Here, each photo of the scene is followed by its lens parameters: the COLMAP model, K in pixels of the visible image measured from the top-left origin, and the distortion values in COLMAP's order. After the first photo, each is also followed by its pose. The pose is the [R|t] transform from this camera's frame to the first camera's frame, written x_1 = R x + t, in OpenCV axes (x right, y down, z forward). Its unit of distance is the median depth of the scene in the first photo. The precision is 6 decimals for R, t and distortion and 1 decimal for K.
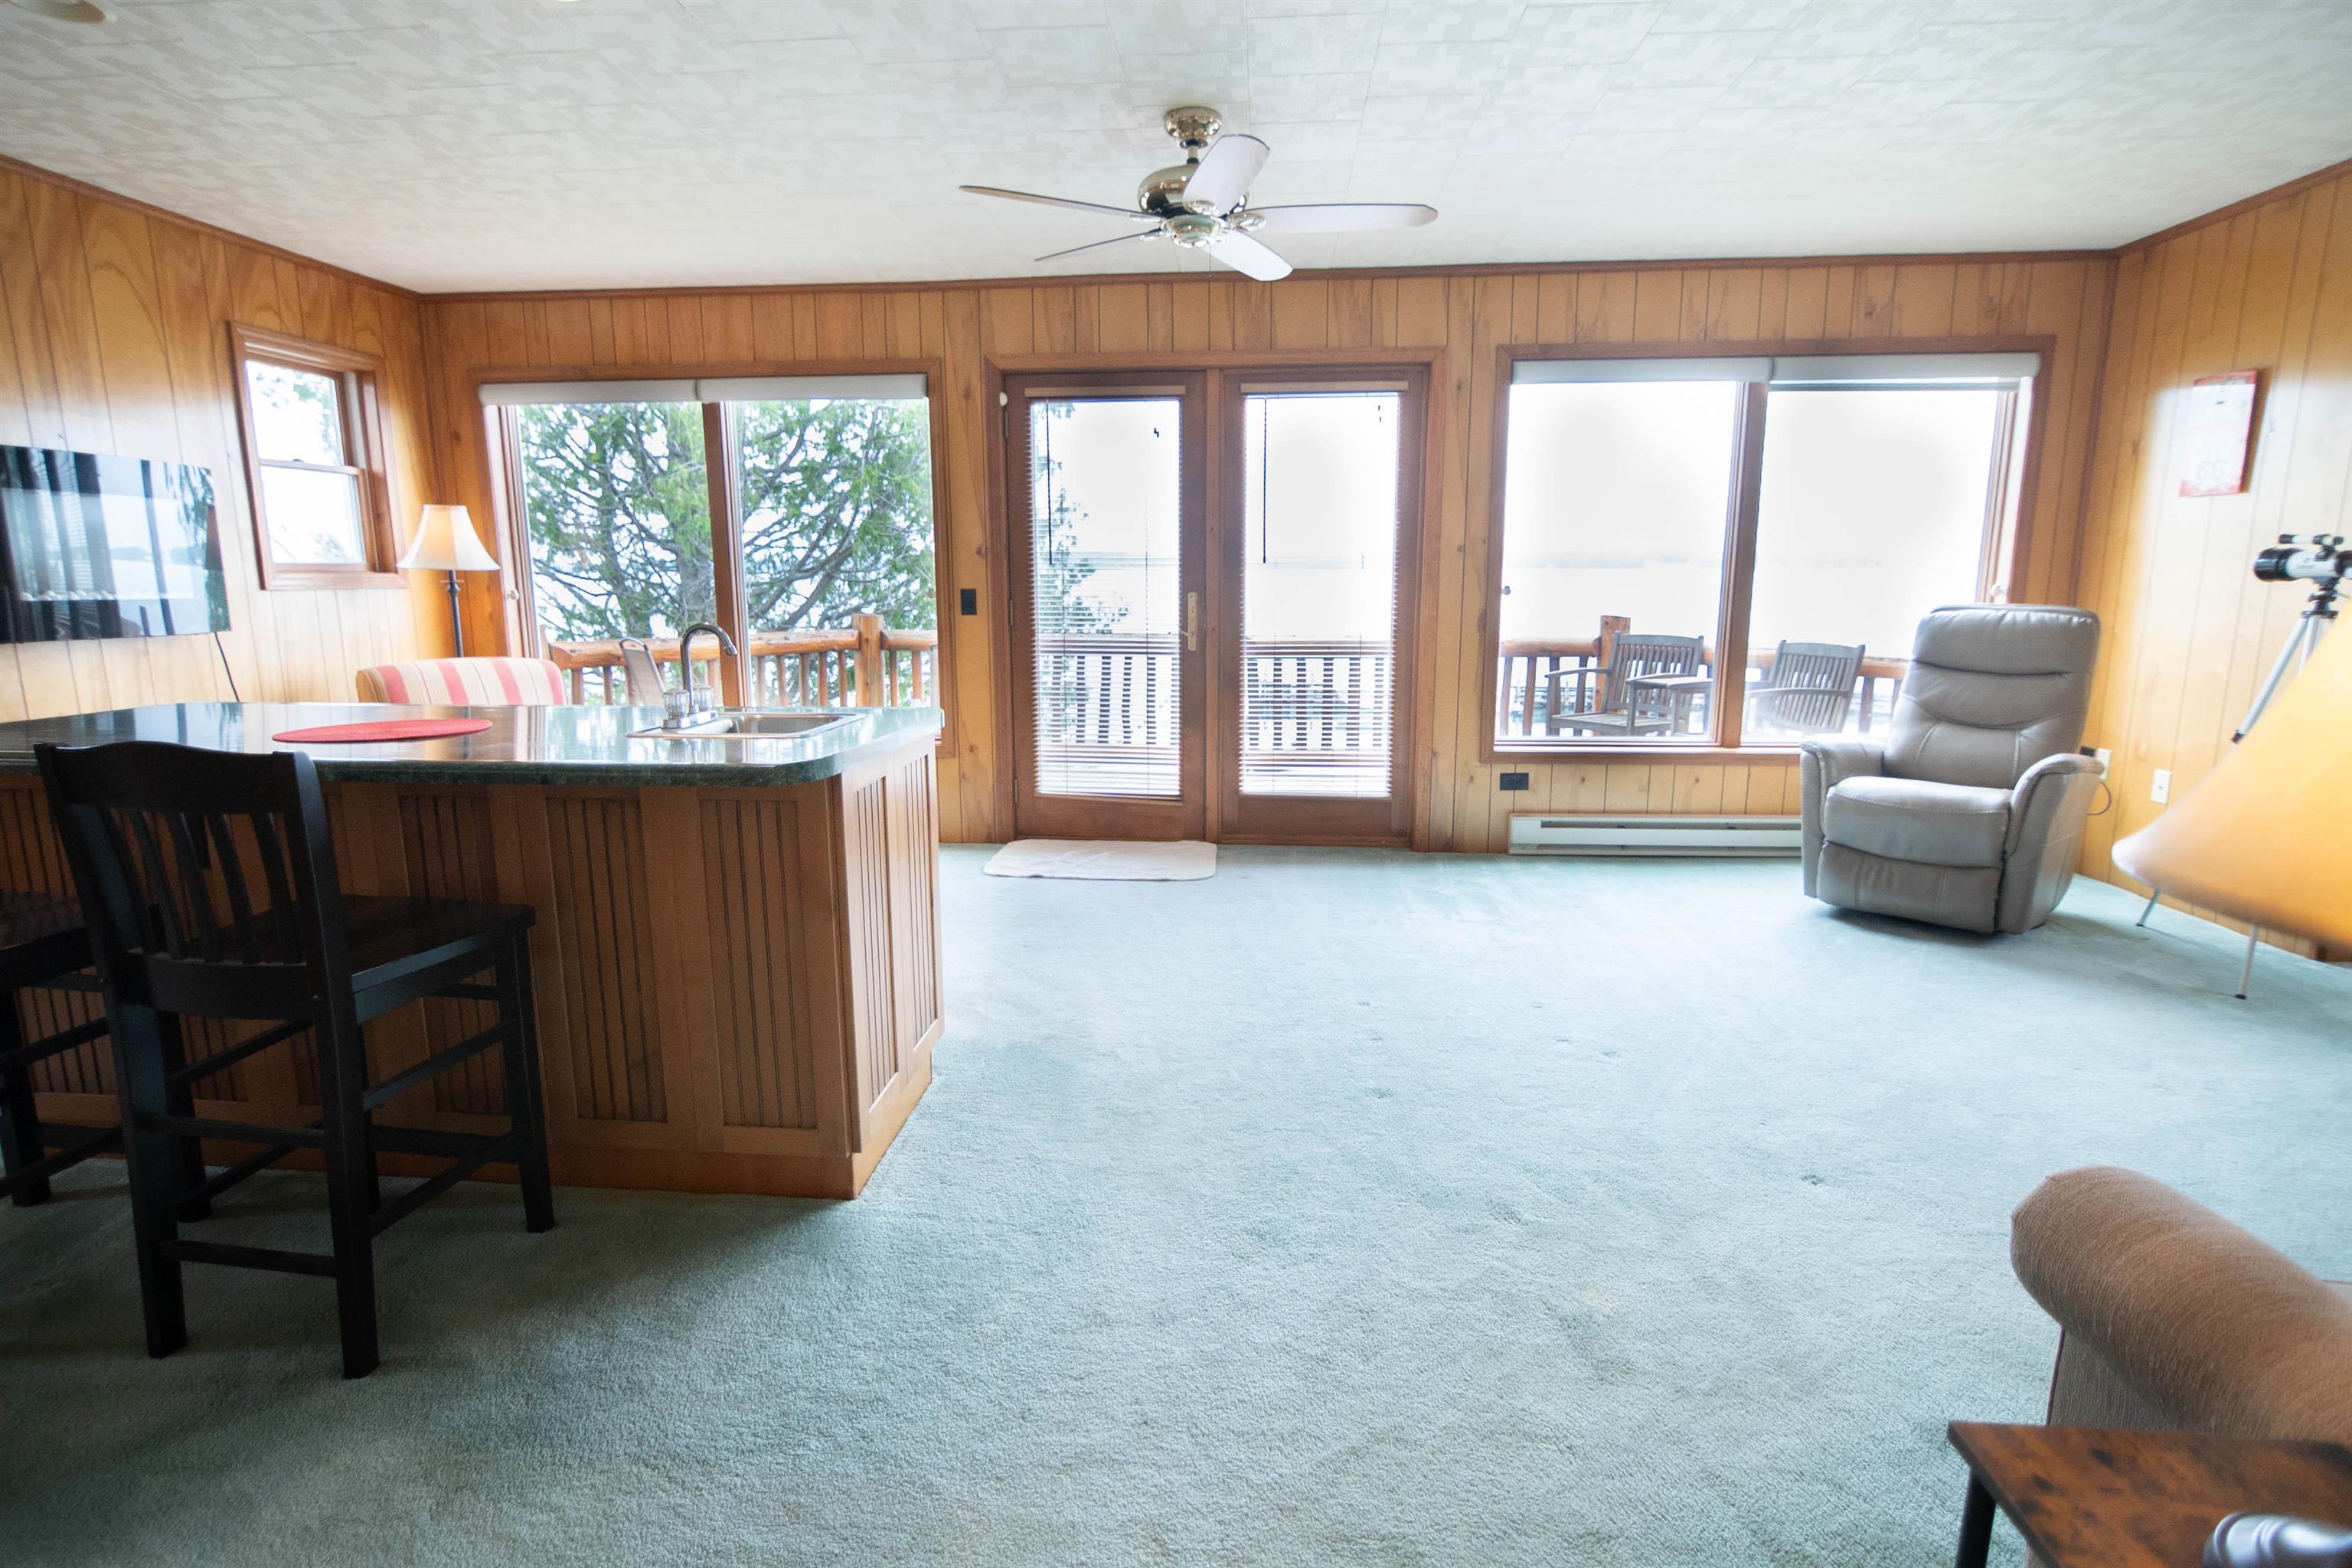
lens RADIAL K [[1129.9, 0, 1169.3], [0, 1129.9, 783.3], [0, 0, 1]] dist [-0.028139, 0.008702]
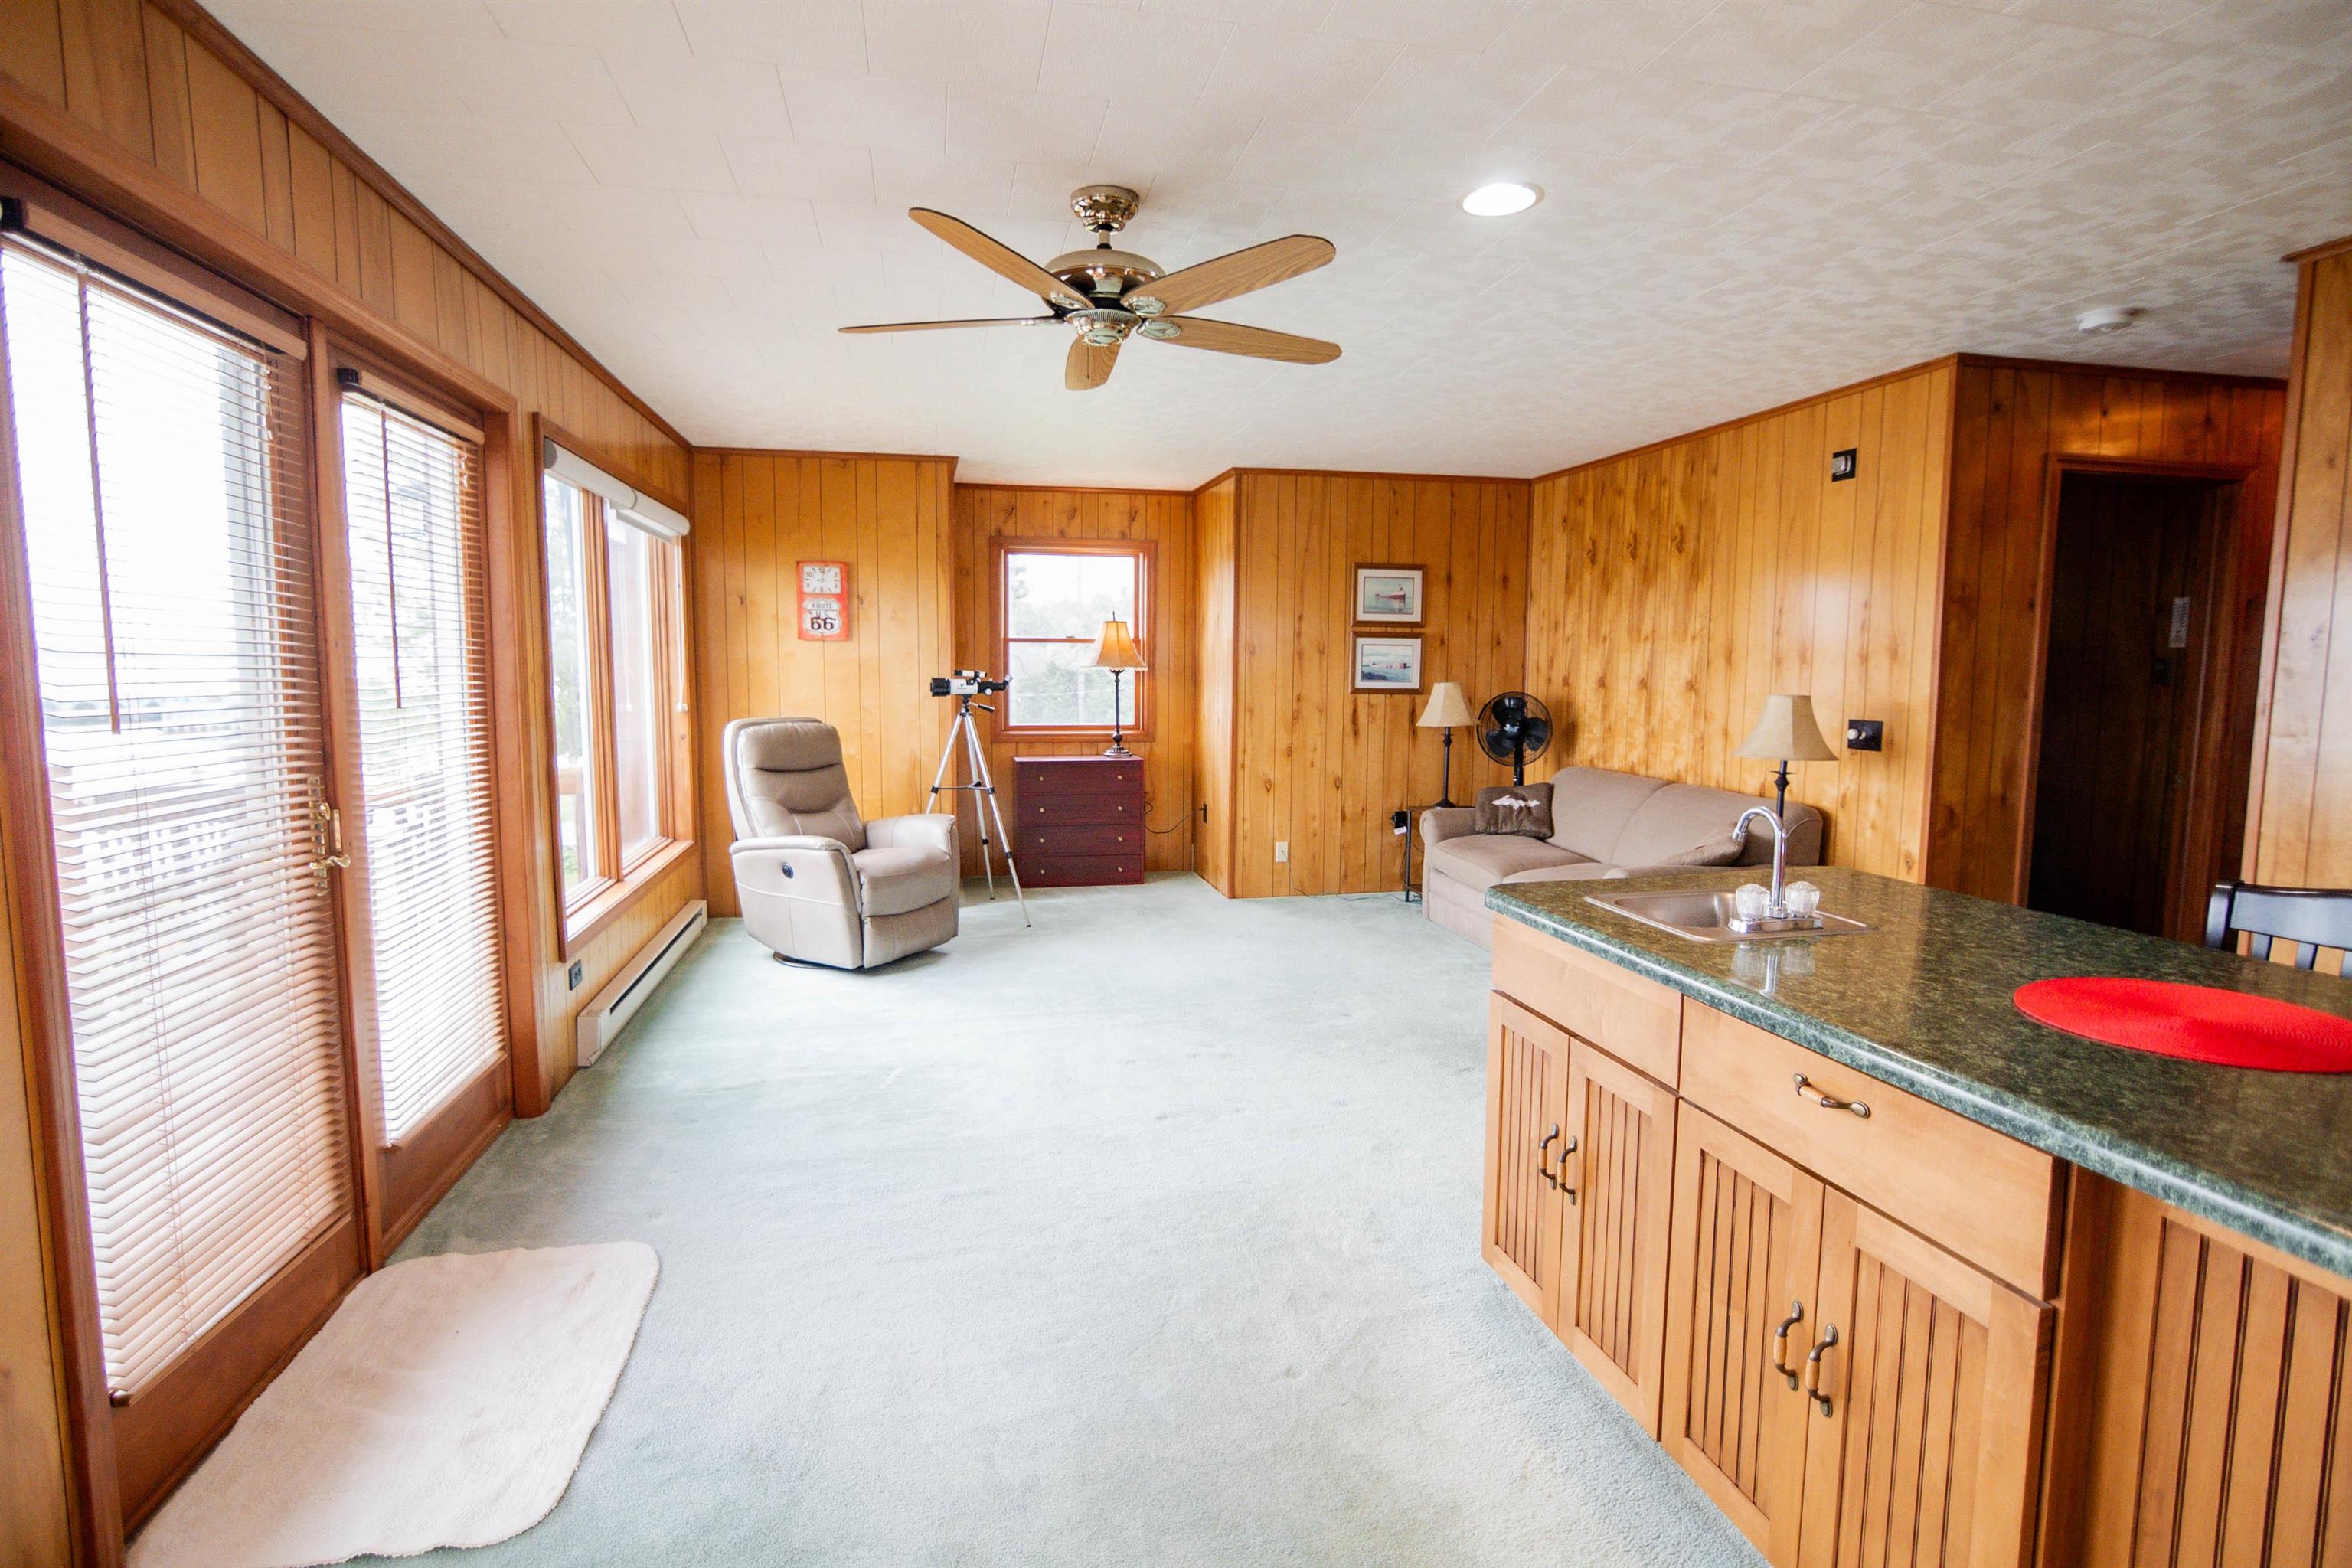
lens RADIAL K [[1129.9, 0, 1160.4], [0, 1129.9, 782.9], [0, 0, 1]] dist [-0.028139, 0.008702]
pose [[-0.285972, -0.097009, 0.953315, -0.551129], [0.171931, 0.973523, 0.150641, -0.183521], [-0.942688, 0.206983, -0.261722, 0.831141]]
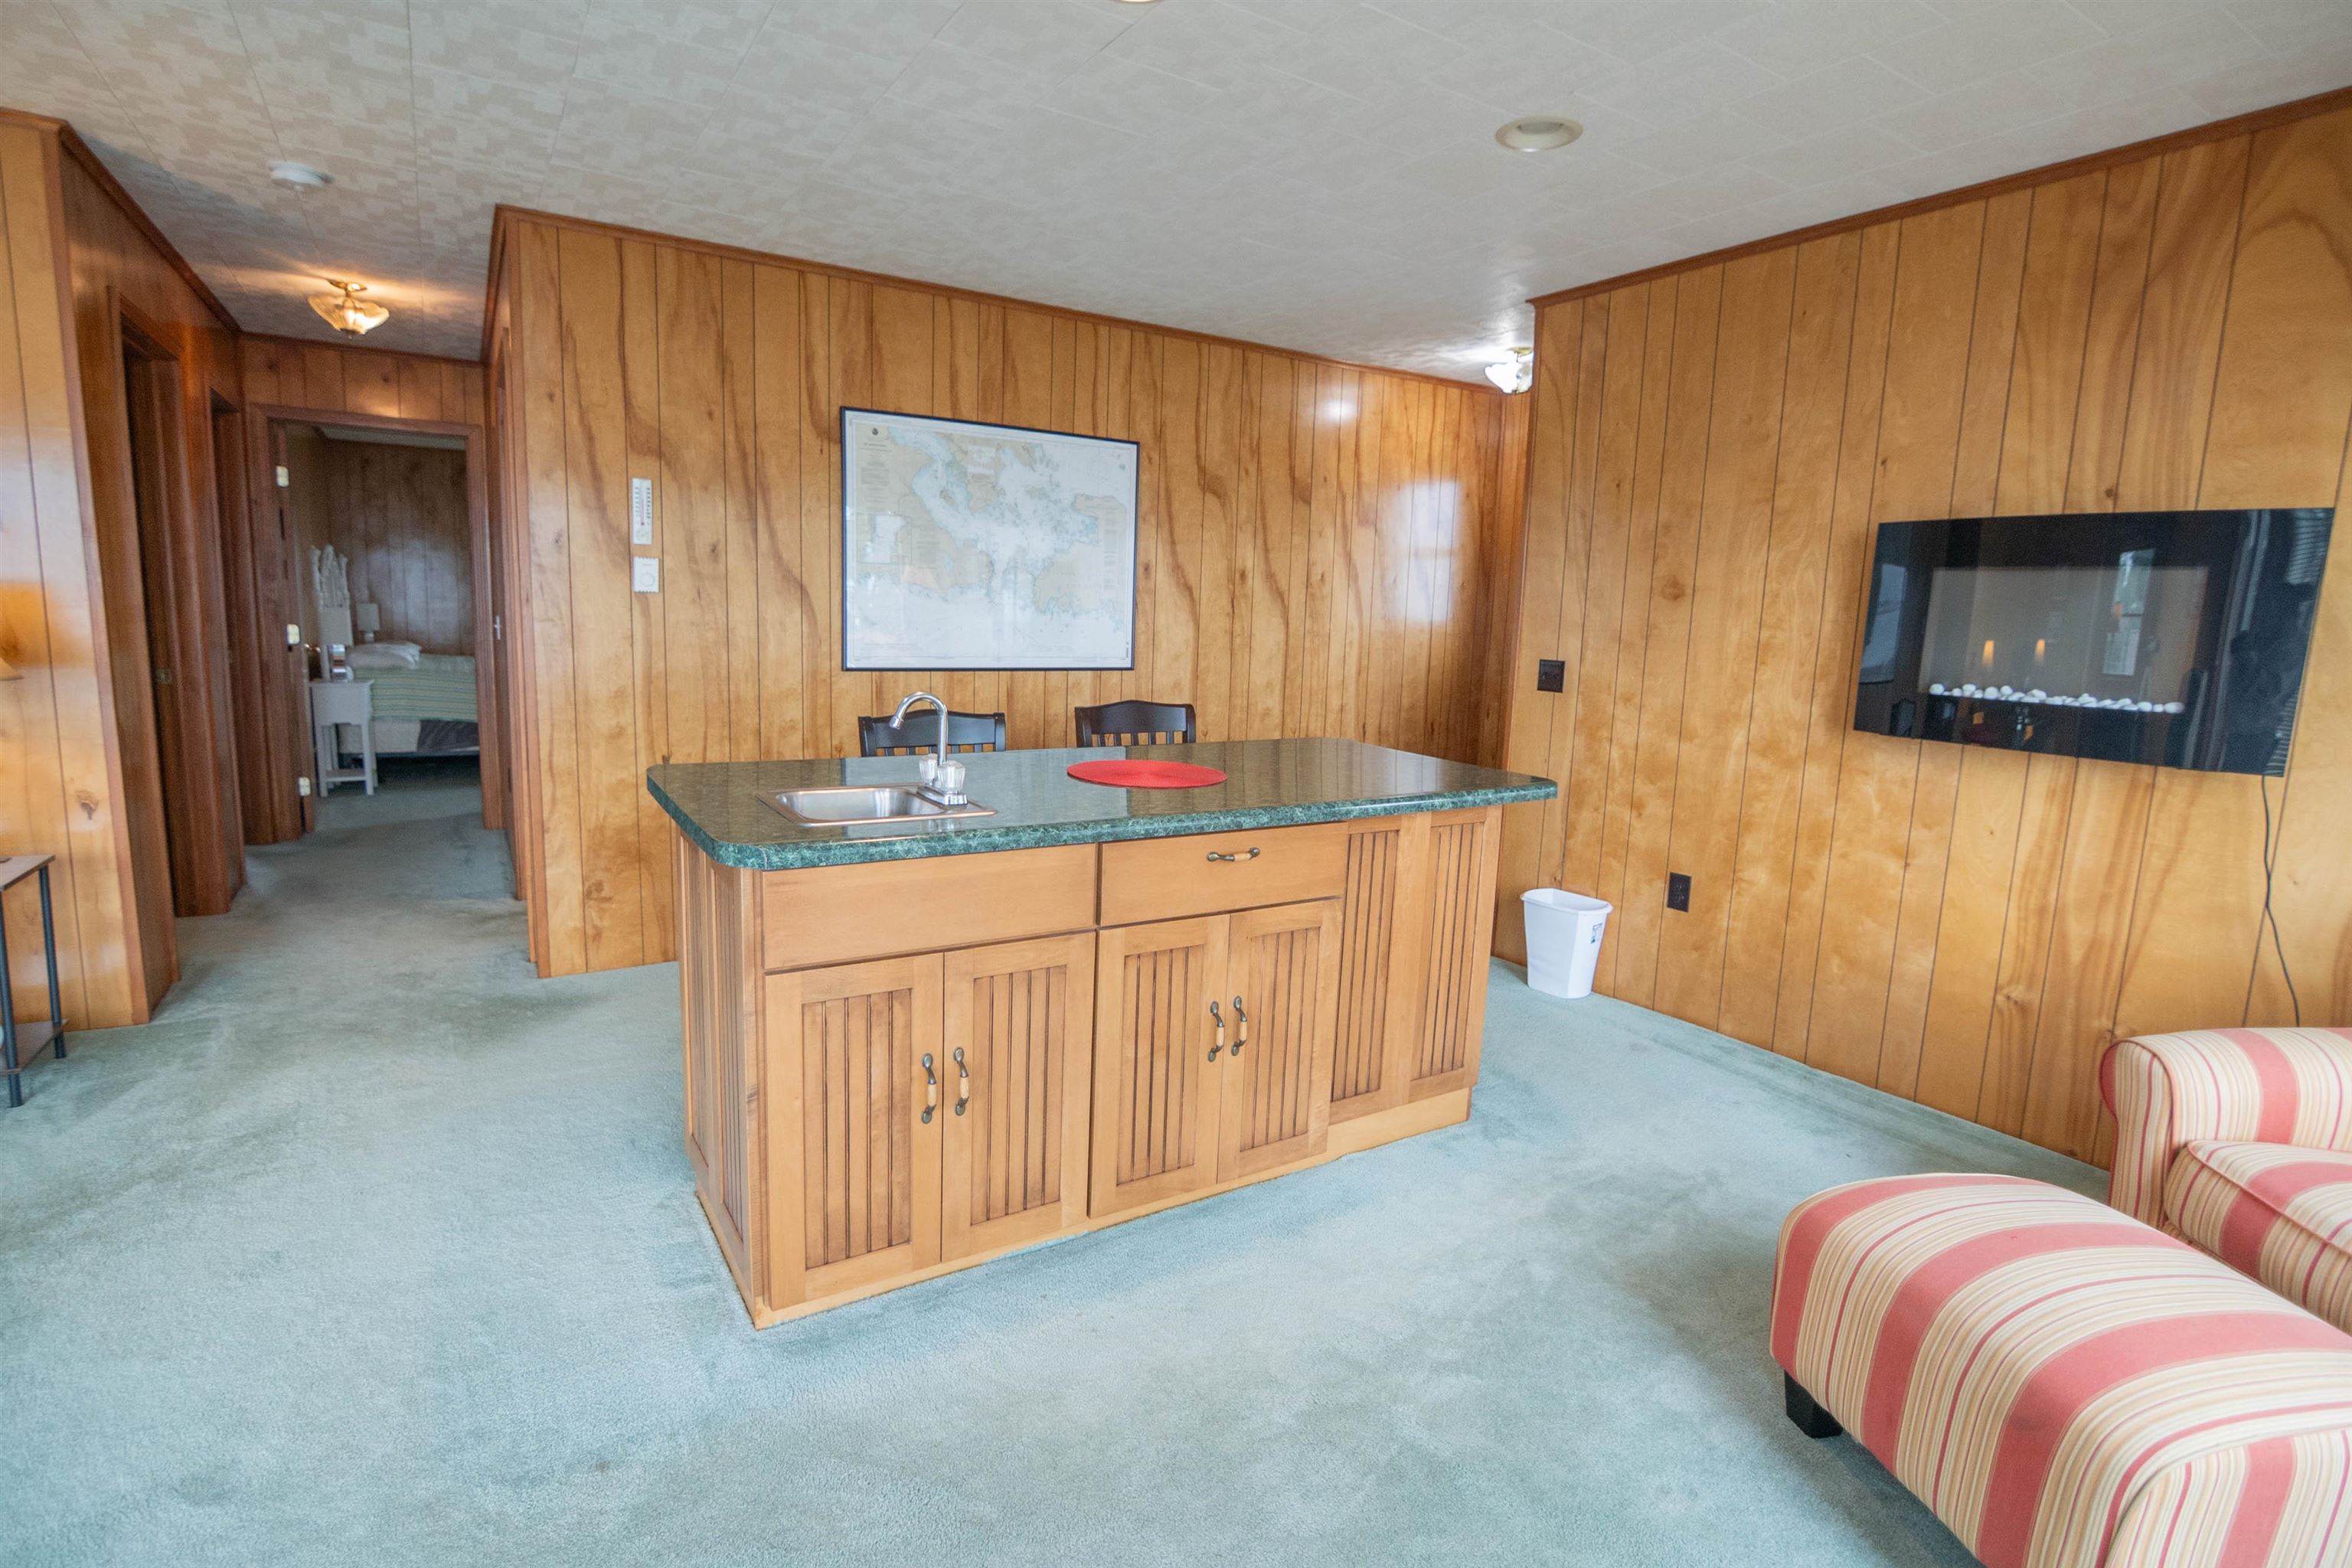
lens RADIAL K [[1129.9, 0, 1161.4], [0, 1129.9, 780.2], [0, 0, 1]] dist [-0.028139, 0.008702]
pose [[-0.798979, 0.063778, -0.597967, -0.006285], [-0.141666, 0.946413, 0.290231, -0.185820], [0.584434, 0.316600, -0.747129, 0.922966]]
